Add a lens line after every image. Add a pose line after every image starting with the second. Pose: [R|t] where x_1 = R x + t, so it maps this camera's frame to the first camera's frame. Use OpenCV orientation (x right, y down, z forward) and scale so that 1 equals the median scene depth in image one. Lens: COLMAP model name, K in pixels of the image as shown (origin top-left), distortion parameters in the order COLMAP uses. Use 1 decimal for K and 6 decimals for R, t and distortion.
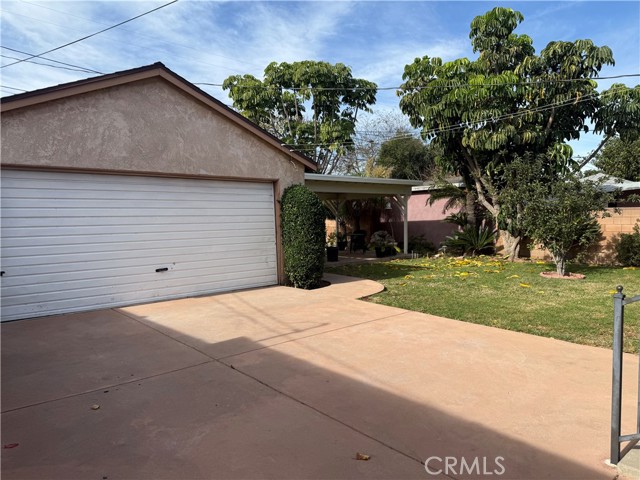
lens RADIAL K [[444.3, 0, 319.4], [0, 444.3, 255.2], [0, 0, 1]] dist [0.071717, -0.110023]
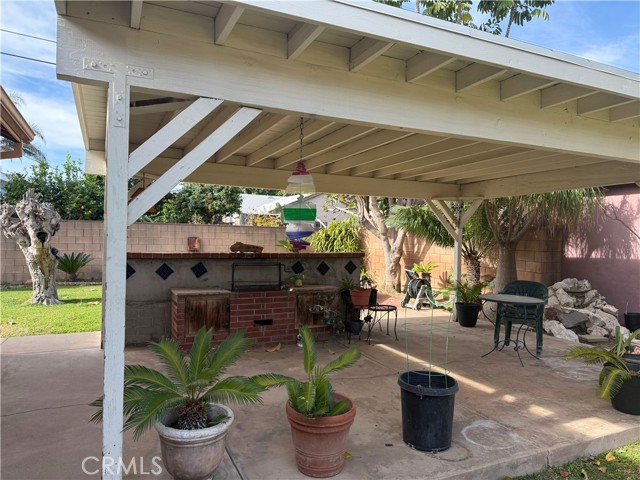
lens RADIAL K [[446.4, 0, 320.3], [0, 446.4, 242.9], [0, 0, 1]] dist [0.050346, -0.082340]
pose [[0.964273, 0.043612, -0.261297, 0.036179], [-0.062504, 0.995963, -0.064428, -0.071213], [0.257433, 0.078458, 0.963106, 0.828322]]
